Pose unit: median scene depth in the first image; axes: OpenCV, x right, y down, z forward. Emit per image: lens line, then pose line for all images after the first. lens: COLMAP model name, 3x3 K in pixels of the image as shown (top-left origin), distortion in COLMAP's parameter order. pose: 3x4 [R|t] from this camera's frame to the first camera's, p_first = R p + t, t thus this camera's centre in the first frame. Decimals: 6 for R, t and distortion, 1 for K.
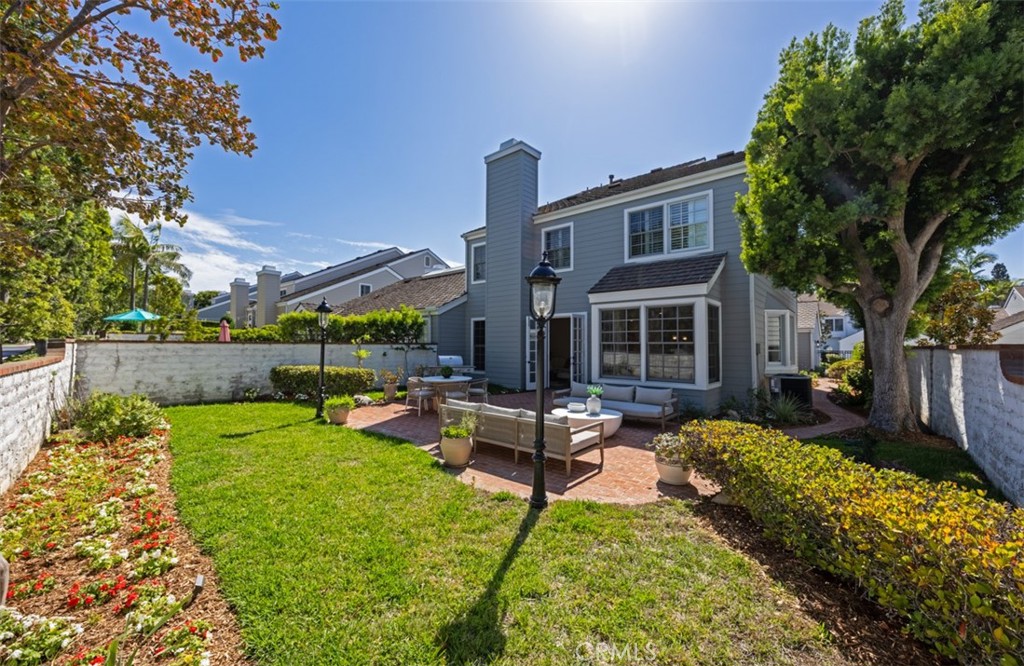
lens RADIAL K [[407.9, 0, 512.0], [0, 407.9, 333.0], [0, 0, 1]] dist [0.000651, 0.000030]
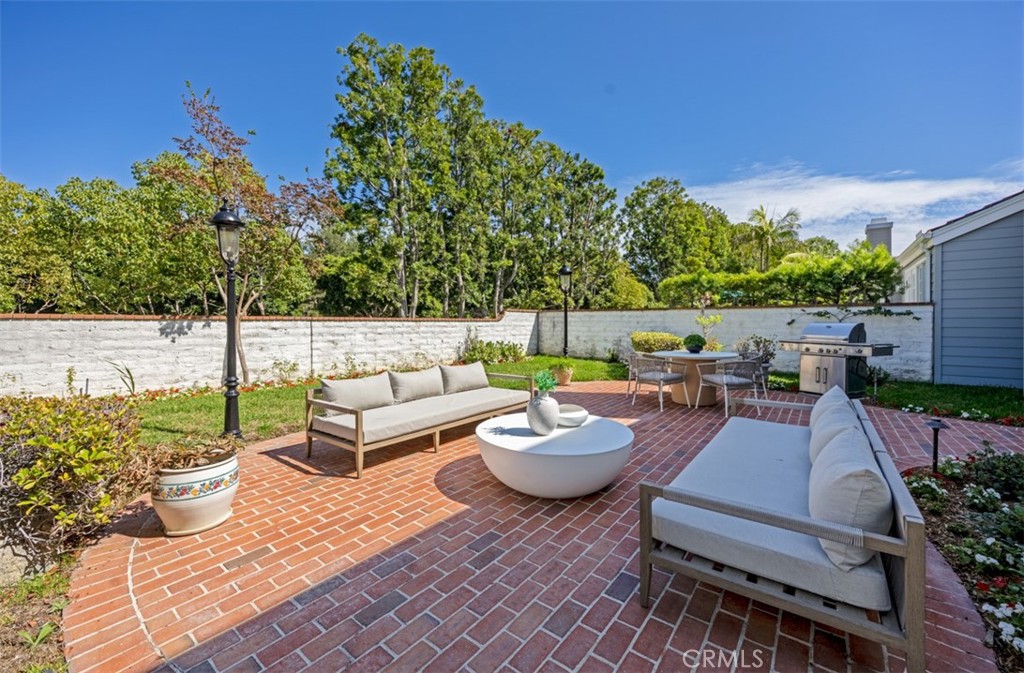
lens RADIAL K [[413.0, 0, 513.5], [0, 413.0, 322.1], [0, 0, 1]] dist [-0.000417, -0.000028]
pose [[0.078026, -0.007114, -0.996926, 0.192055], [0.029552, 0.999552, -0.004820, 0.023313], [0.996513, -0.029085, 0.078201, 0.269544]]
